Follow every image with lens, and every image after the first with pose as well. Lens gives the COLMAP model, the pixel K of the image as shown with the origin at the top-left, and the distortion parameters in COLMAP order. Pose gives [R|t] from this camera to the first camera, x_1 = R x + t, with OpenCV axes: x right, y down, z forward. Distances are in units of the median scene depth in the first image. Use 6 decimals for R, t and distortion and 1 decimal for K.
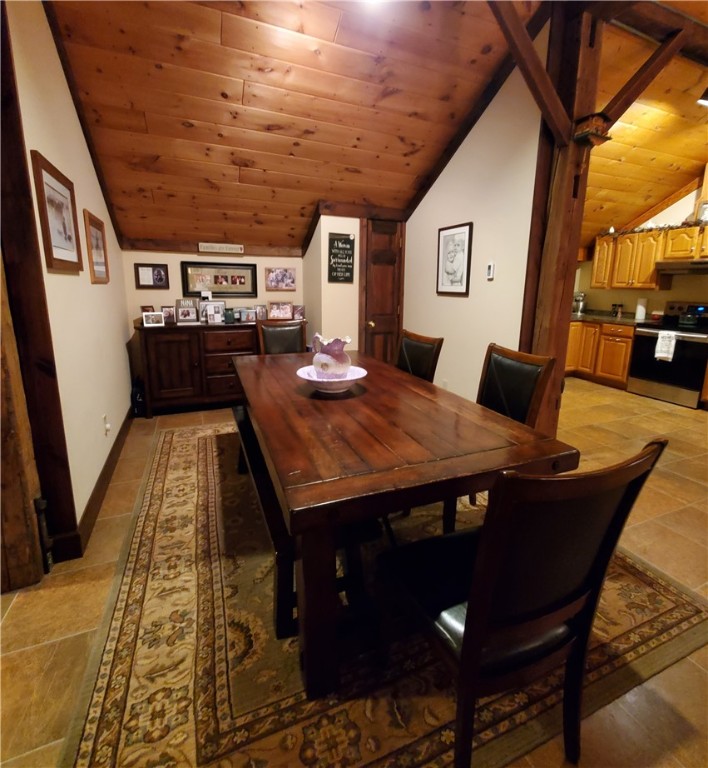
lens RADIAL K [[381.3, 0, 351.6], [0, 381.3, 355.2], [0, 0, 1]] dist [0.001623, -0.002159]
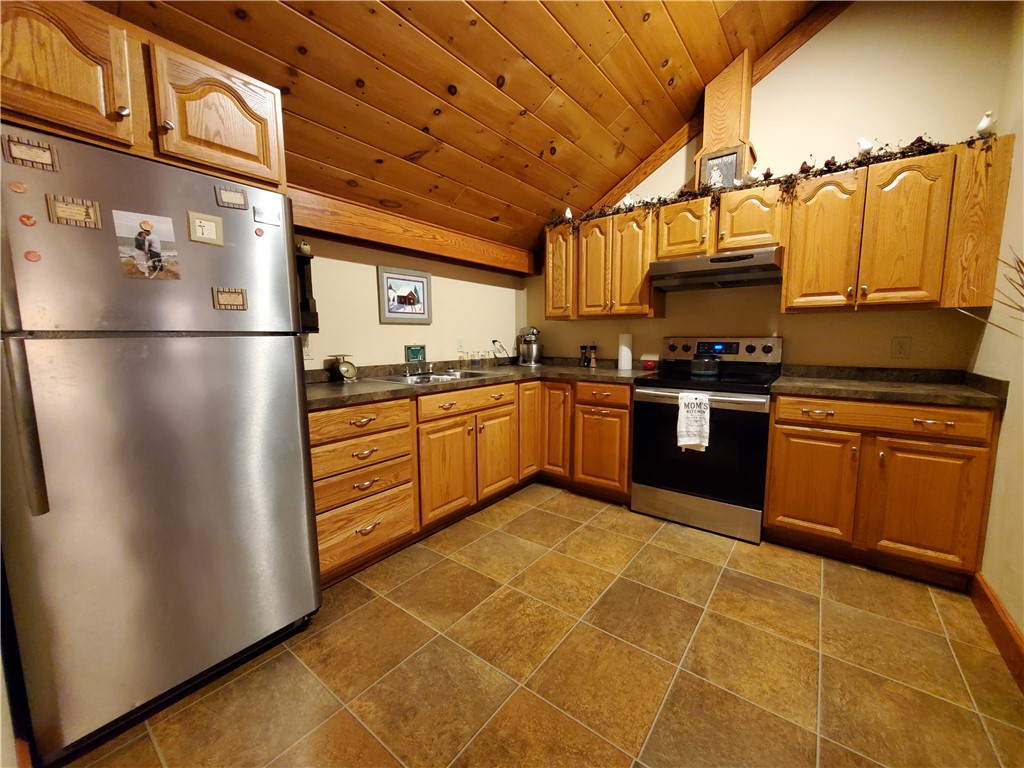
lens RADIAL K [[411.4, 0, 515.1], [0, 411.4, 384.9], [0, 0, 1]] dist [0.000967, 0.000028]
pose [[0.869658, -0.071946, 0.488383, 0.367244], [0.105883, 0.993483, -0.042191, -0.075857], [-0.482165, 0.088403, 0.871609, 0.649791]]
